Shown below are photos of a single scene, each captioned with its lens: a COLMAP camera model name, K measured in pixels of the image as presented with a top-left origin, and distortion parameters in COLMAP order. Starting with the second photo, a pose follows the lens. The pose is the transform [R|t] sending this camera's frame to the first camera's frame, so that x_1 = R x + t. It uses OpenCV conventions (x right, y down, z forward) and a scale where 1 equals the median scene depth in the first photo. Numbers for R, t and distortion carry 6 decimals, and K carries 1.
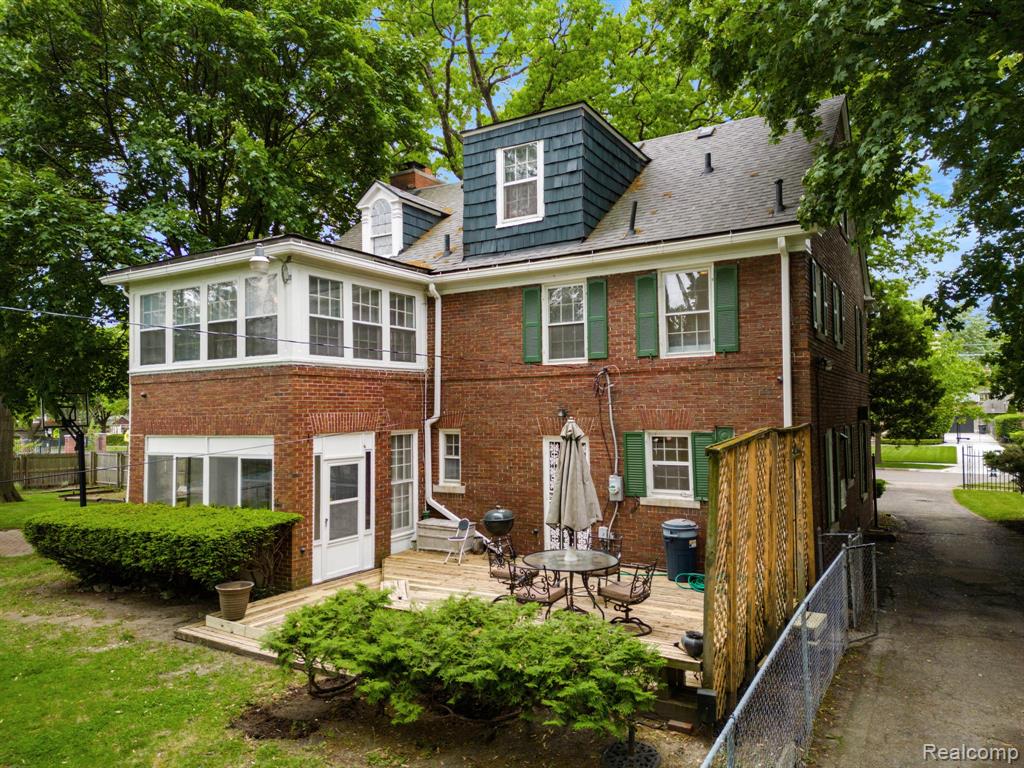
lens RADIAL K [[717.8, 0, 513.7], [0, 717.8, 377.9], [0, 0, 1]] dist [0.097607, -0.124367]
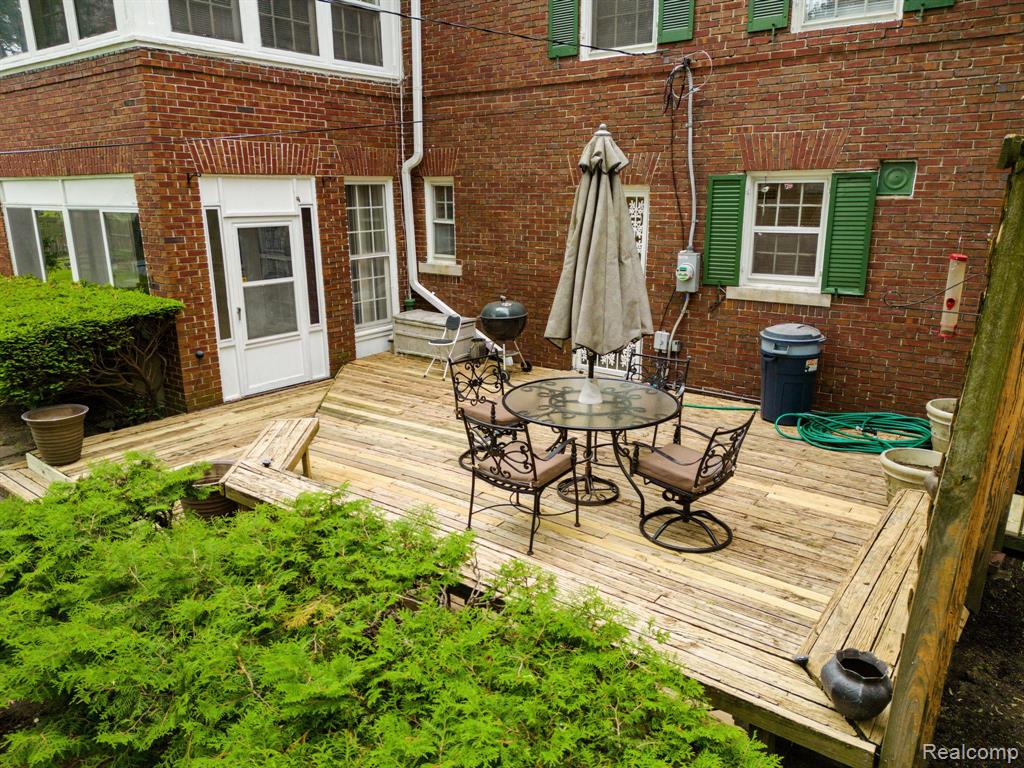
lens RADIAL K [[730.9, 0, 511.8], [0, 730.9, 378.5], [0, 0, 1]] dist [0.101641, -0.111960]
pose [[0.994856, 0.032368, -0.095994, 0.054687], [-0.002402, 0.954853, 0.297068, 0.052832], [0.101275, -0.295310, 0.950019, 0.353977]]
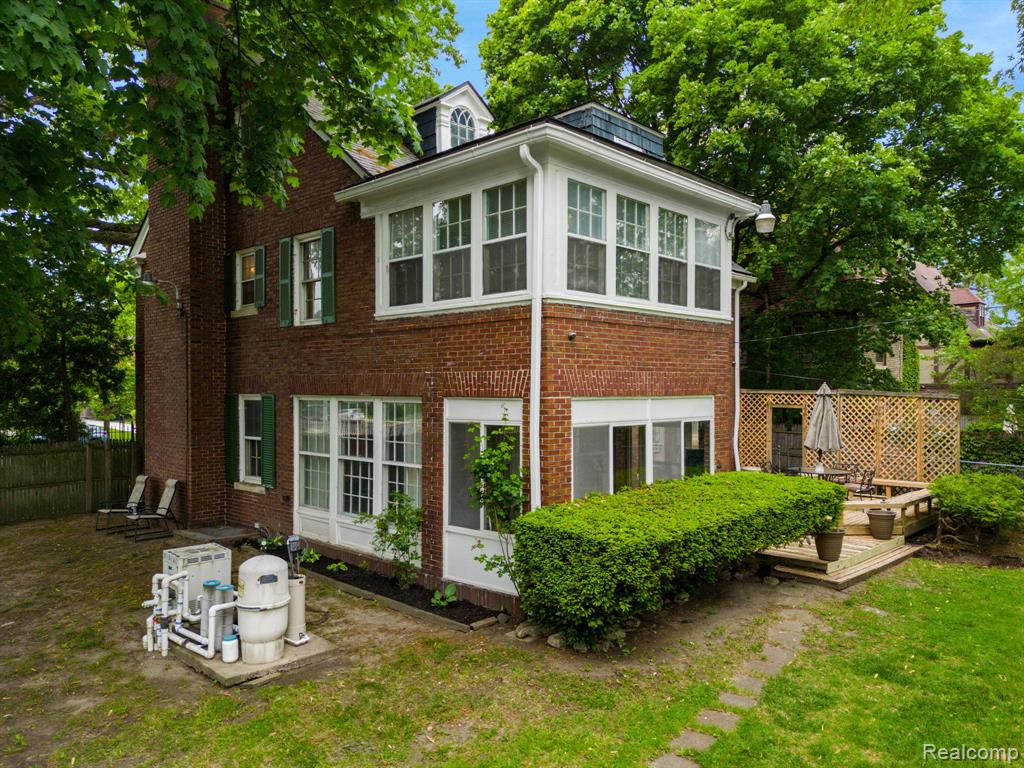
lens RADIAL K [[726.9, 0, 511.4], [0, 726.9, 397.4], [0, 0, 1]] dist [0.053530, -0.001322]
pose [[0.221973, 0.002007, 0.975051, -1.257984], [-0.052063, 0.998596, 0.009797, 0.081482], [-0.973662, -0.052939, 0.221766, 0.989782]]
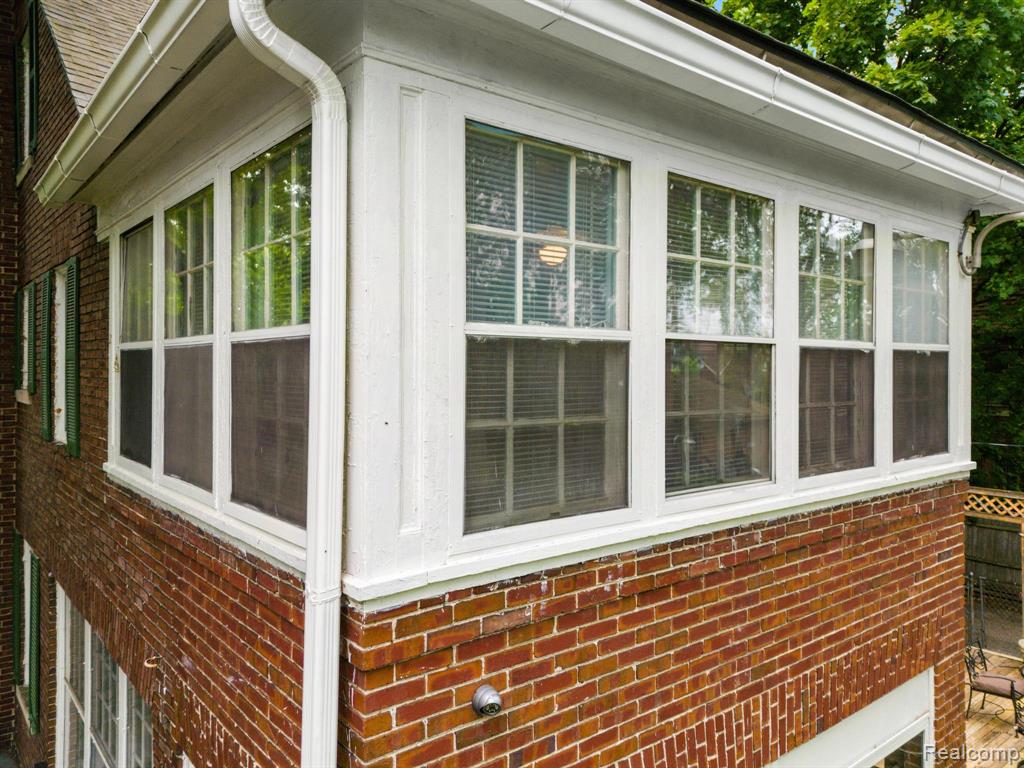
lens RADIAL K [[730.9, 0, 511.8], [0, 730.9, 378.5], [0, 0, 1]] dist [0.101641, -0.111960]
pose [[0.334256, 0.005159, 0.942468, -0.735764], [-0.053919, 0.998452, 0.013658, -0.061961], [-0.940939, -0.055382, 0.334017, 1.027082]]
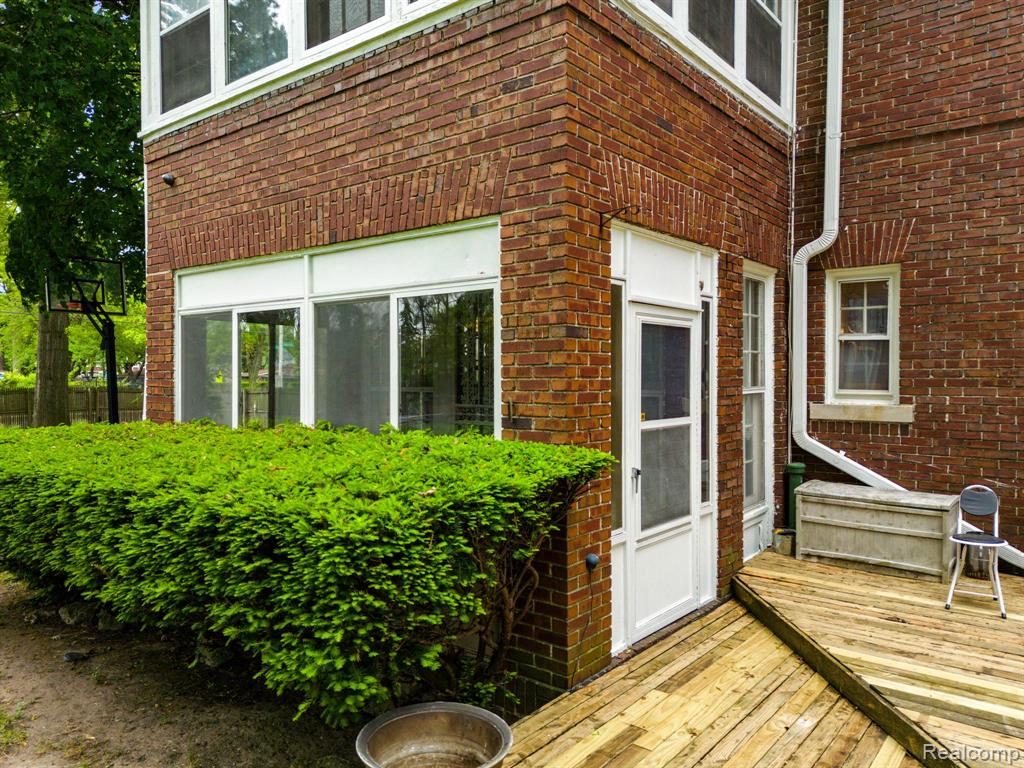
lens RADIAL K [[732.6, 0, 510.9], [0, 732.6, 375.2], [0, 0, 1]] dist [0.040716, -0.004663]
pose [[0.992342, 0.013299, -0.122802, -0.267469], [-0.007274, 0.998754, 0.049381, 0.128278], [0.123306, -0.048109, 0.991202, 0.626793]]
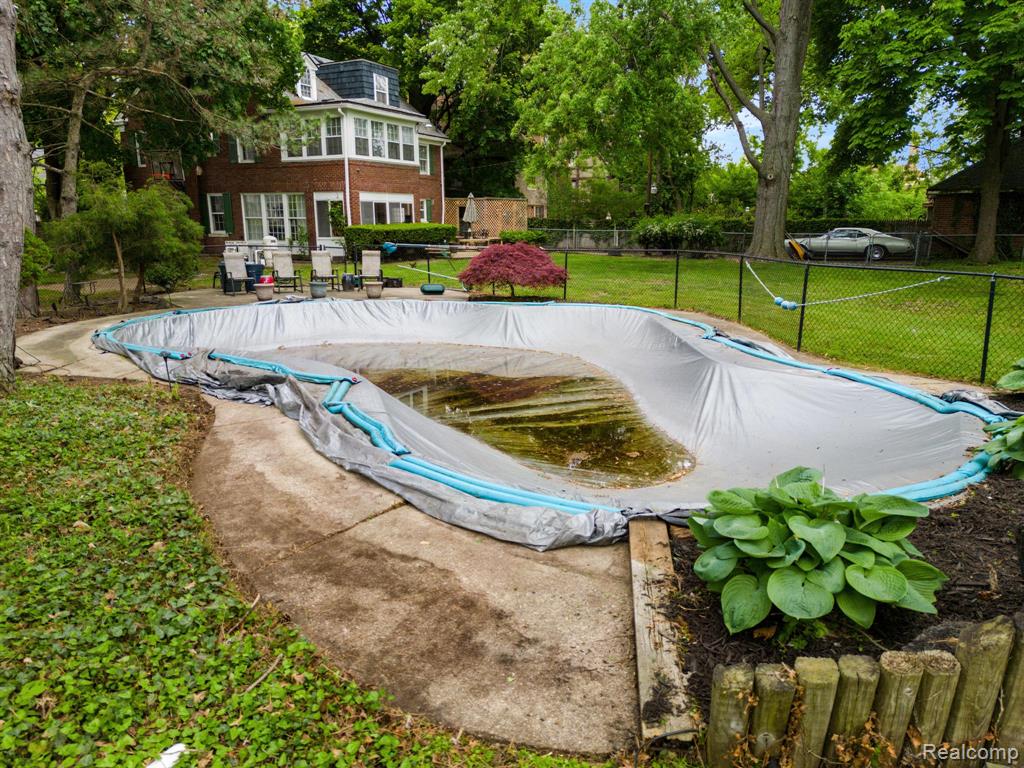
lens RADIAL K [[717.8, 0, 513.7], [0, 717.8, 377.9], [0, 0, 1]] dist [0.097607, -0.124367]
pose [[-0.060009, -0.199869, 0.977983, -2.849189], [-0.044885, 0.979298, 0.197384, 0.185649], [-0.997188, -0.032052, -0.067738, 0.753408]]
